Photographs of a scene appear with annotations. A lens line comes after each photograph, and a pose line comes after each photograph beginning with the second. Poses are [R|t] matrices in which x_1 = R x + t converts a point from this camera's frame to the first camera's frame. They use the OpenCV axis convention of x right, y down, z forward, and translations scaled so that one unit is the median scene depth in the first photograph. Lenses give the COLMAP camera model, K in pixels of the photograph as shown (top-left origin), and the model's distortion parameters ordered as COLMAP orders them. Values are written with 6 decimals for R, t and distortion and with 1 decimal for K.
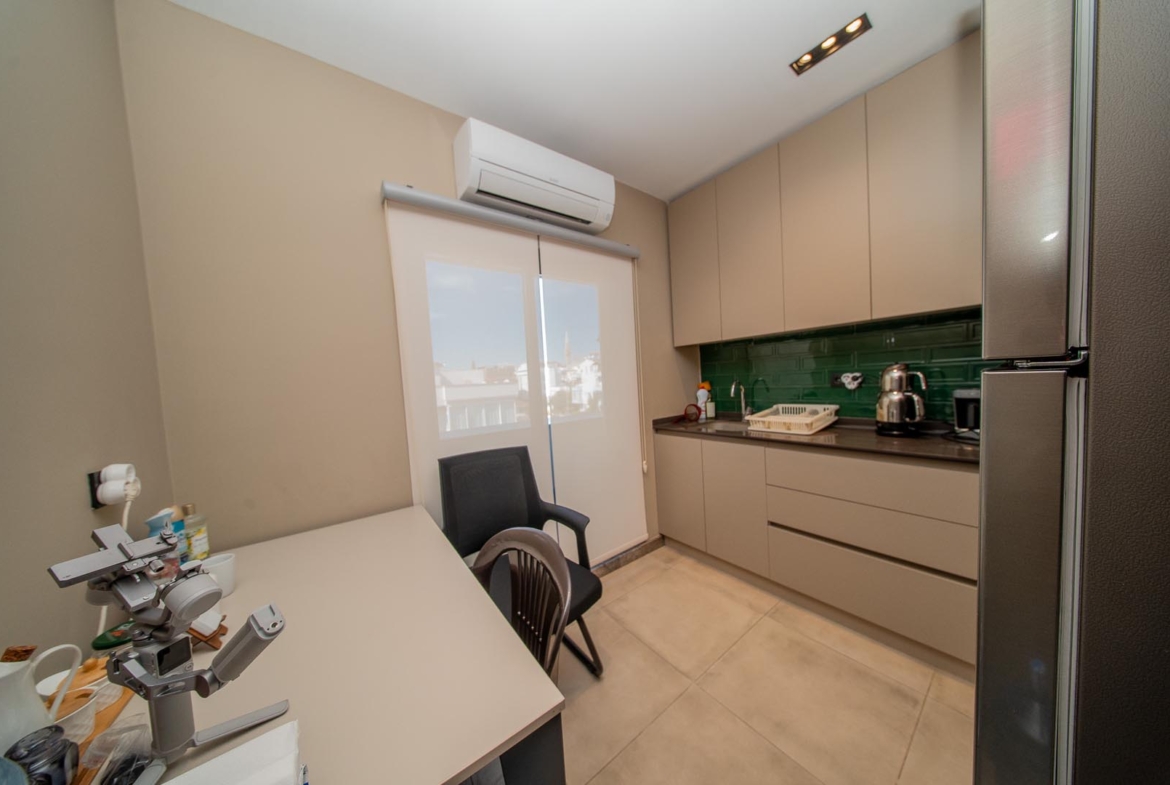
lens RADIAL K [[341.1, 0, 584.0], [0, 341.1, 397.6], [0, 0, 1]] dist [-0.004866, -0.000425]
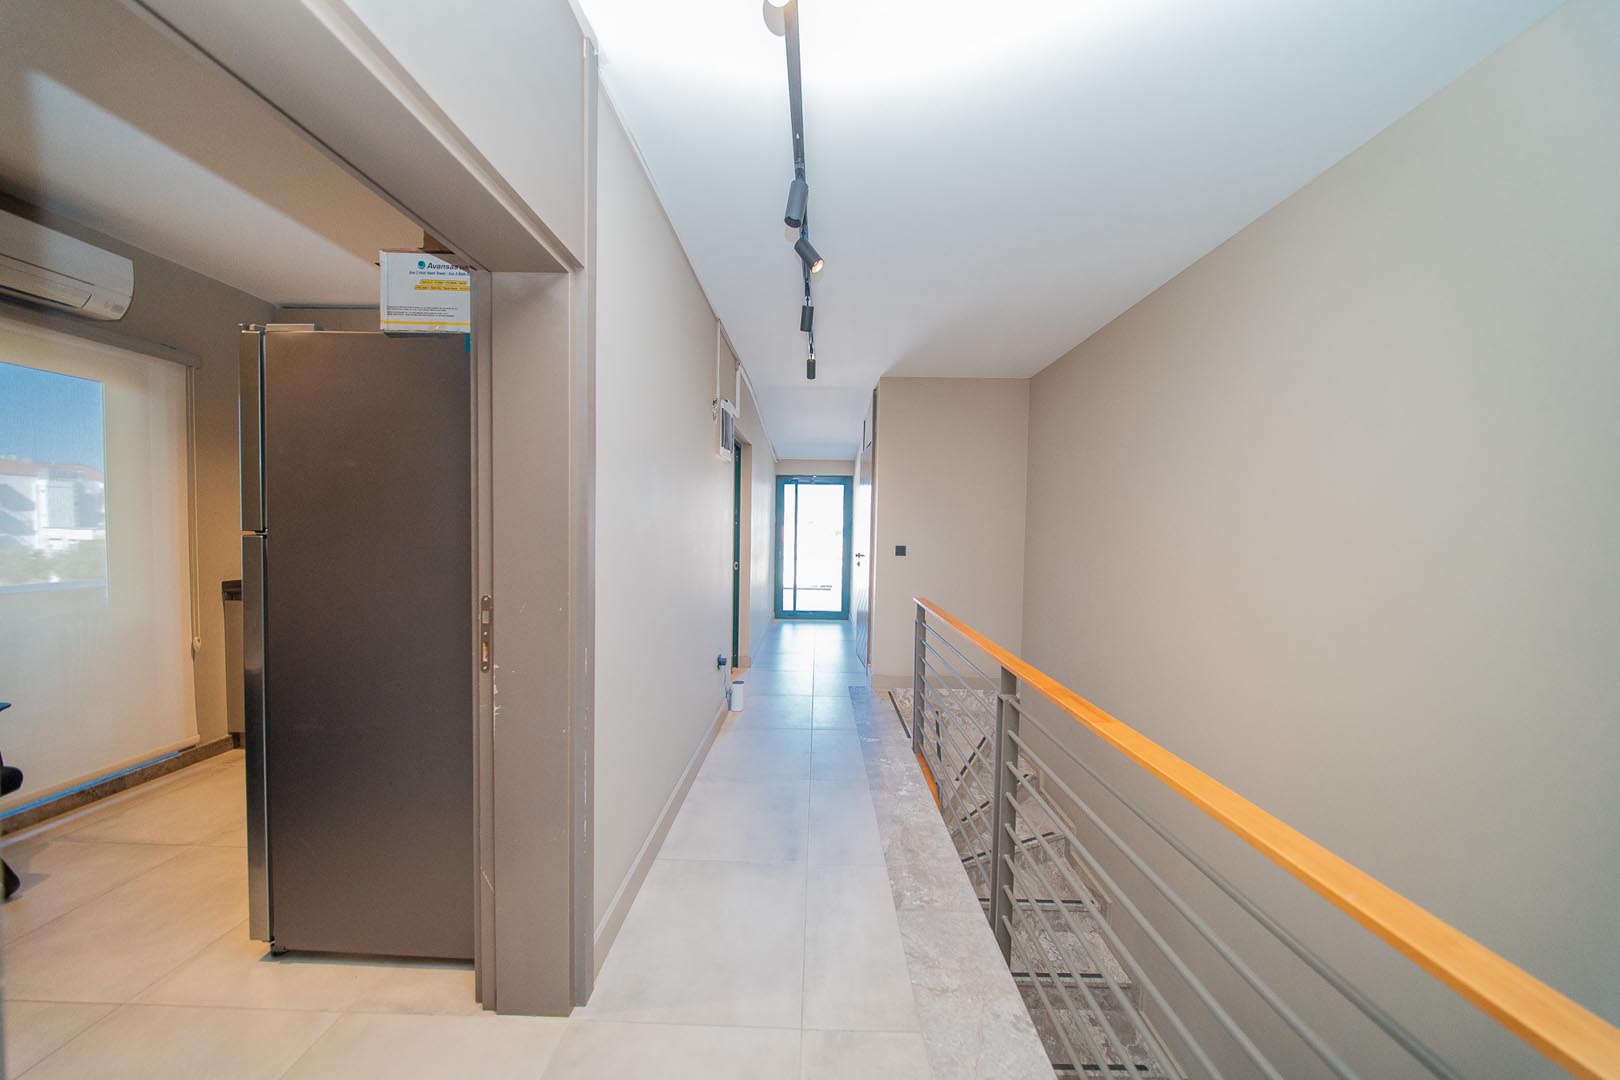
lens RADIAL K [[472.3, 0, 808.5], [0, 472.3, 546.8], [0, 0, 1]] dist [-0.004866, -0.000425]
pose [[0.606721, 0.041454, 0.793833, 0.167940], [-0.014600, 0.999052, -0.041013, 0.011638], [-0.794781, 0.013294, 0.606751, -0.683333]]
